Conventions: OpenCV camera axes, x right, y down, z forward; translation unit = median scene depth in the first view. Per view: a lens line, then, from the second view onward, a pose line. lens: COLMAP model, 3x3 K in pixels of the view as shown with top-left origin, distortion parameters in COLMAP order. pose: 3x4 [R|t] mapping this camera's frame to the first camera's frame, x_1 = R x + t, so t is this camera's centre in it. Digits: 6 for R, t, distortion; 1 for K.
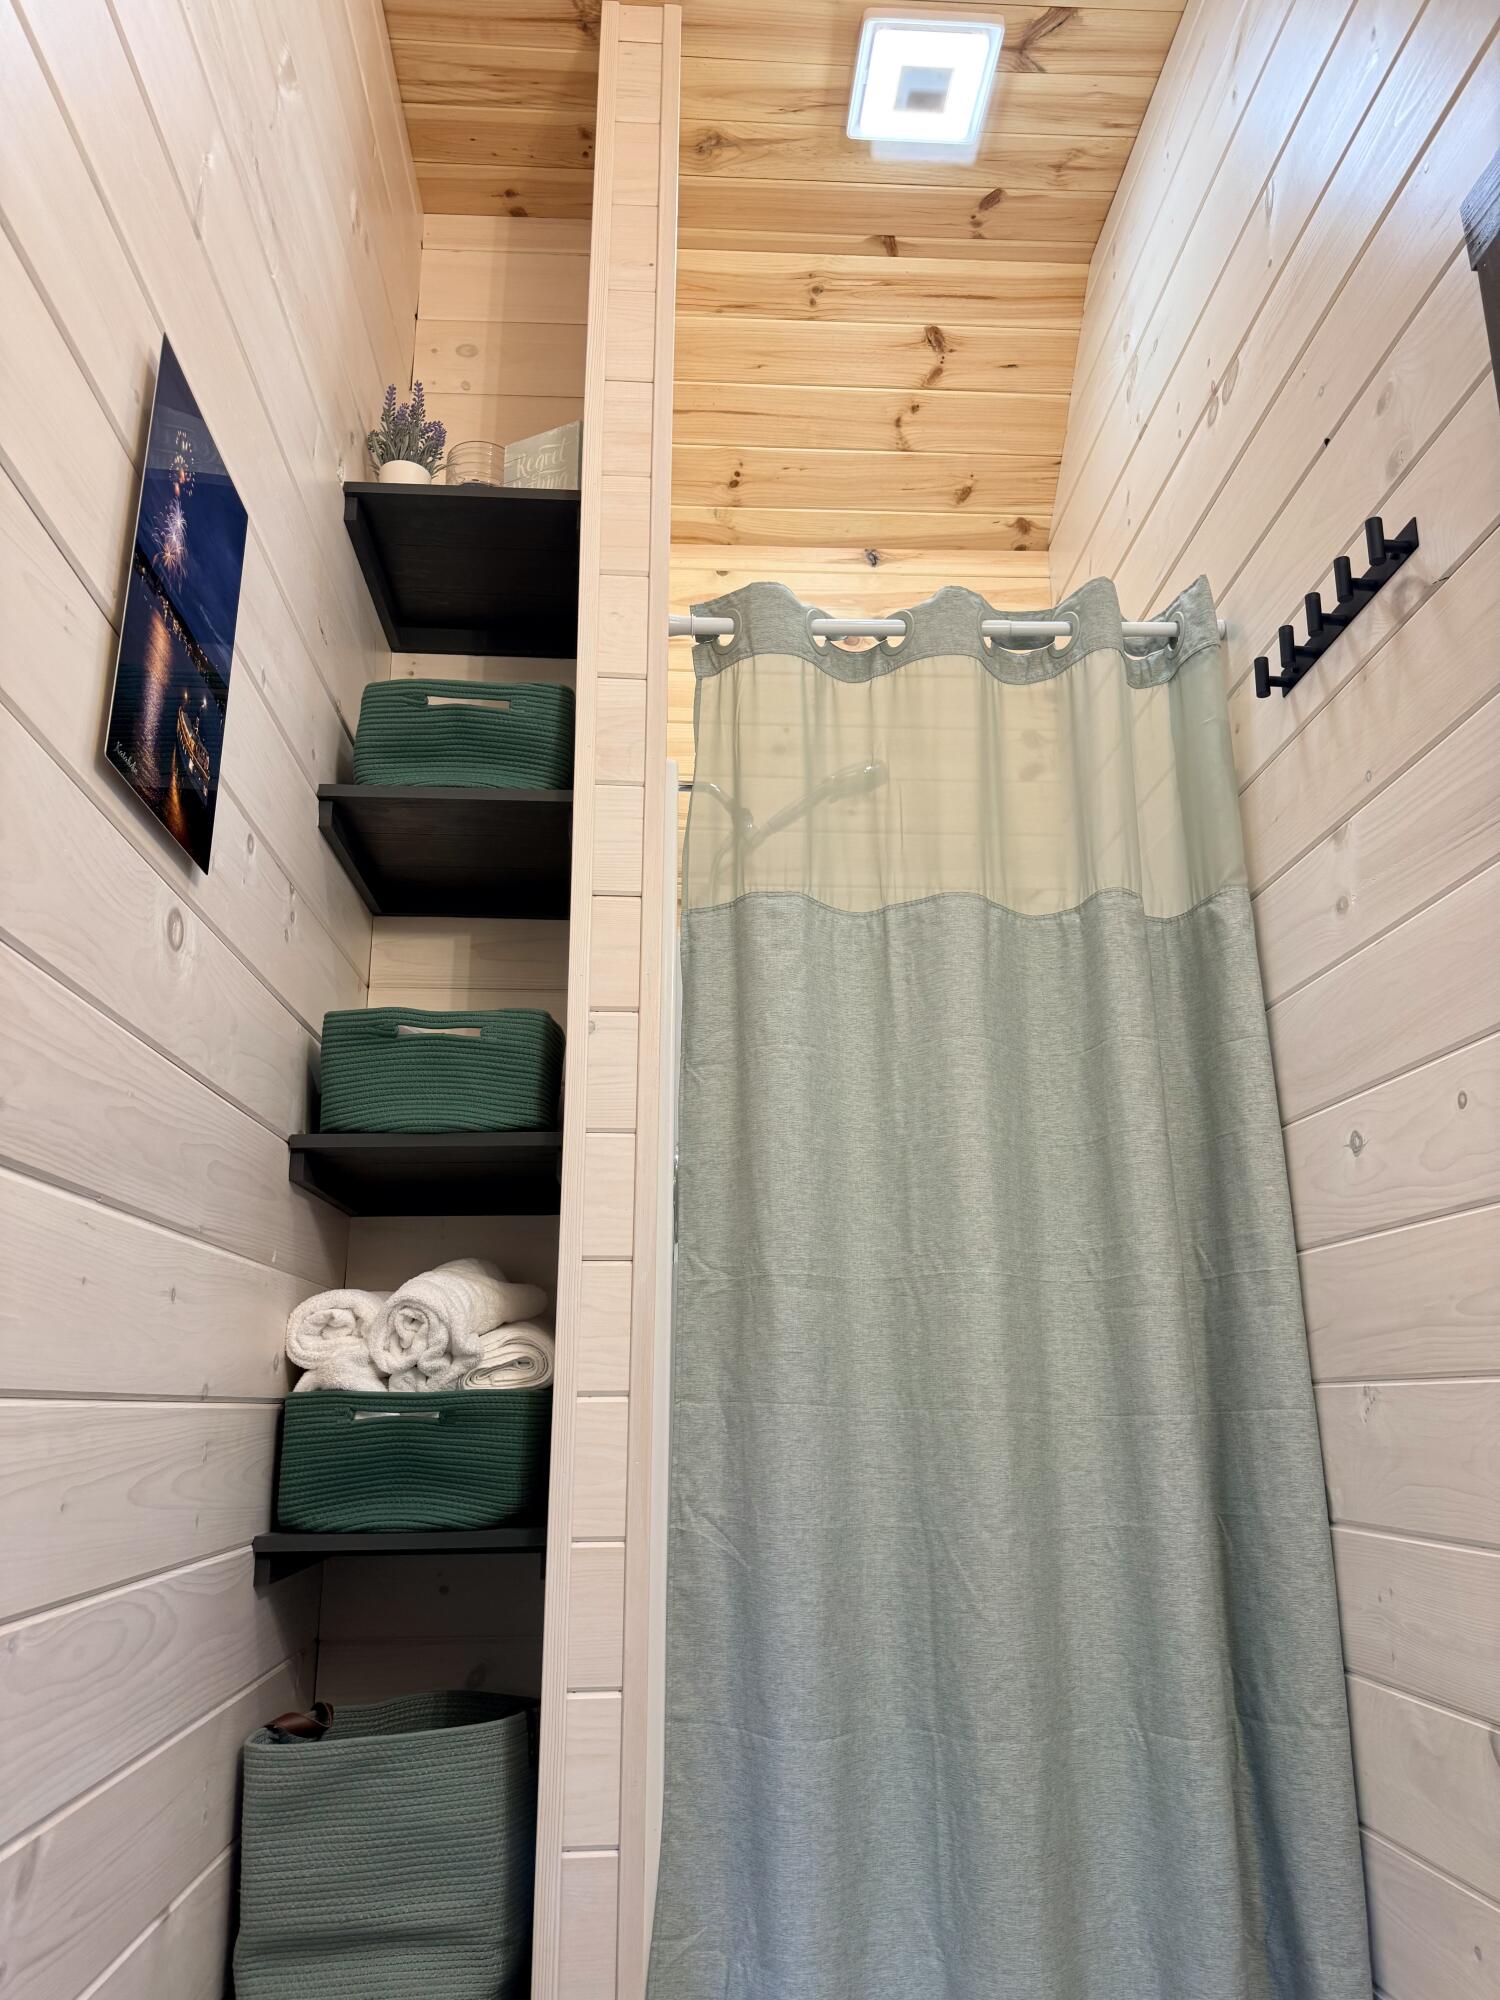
lens RADIAL K [[1419.7, 0, 749.8], [0, 1419.7, 1000.9], [0, 0, 1]] dist [0.059615, -0.066653]
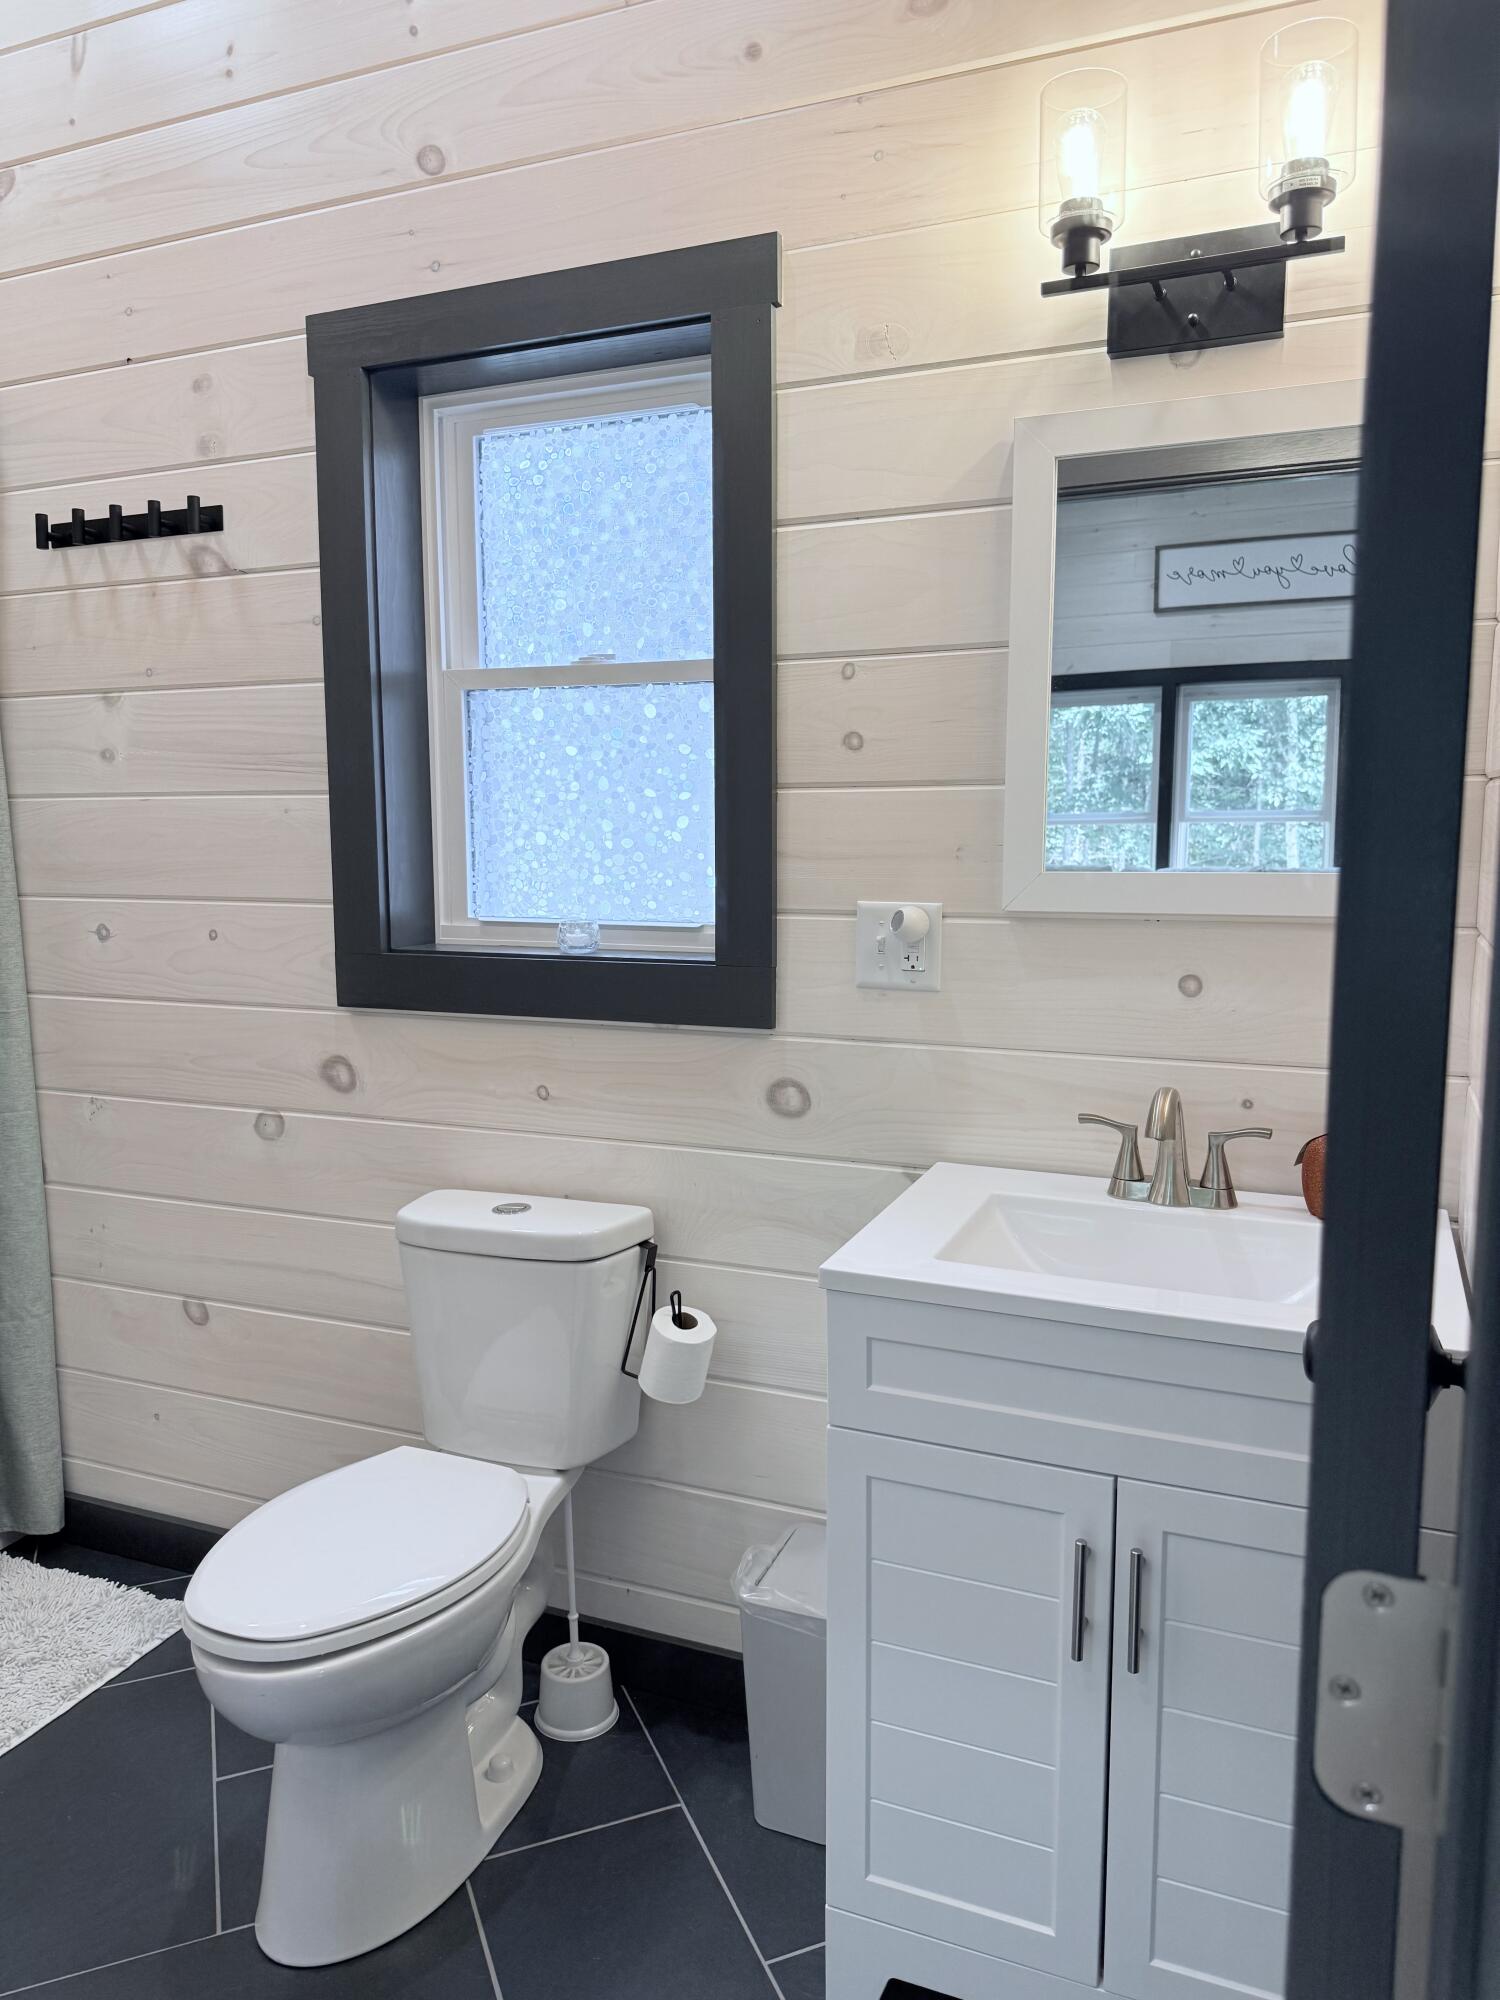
lens RADIAL K [[1419.7, 0, 741.1], [0, 1419.7, 1000.1], [0, 0, 1]] dist [0.059615, -0.066653]
pose [[0.453531, -0.116332, 0.883615, -0.524632], [-0.240051, 0.938860, 0.246815, -0.327596], [-0.858303, -0.324051, 0.397877, -0.099314]]
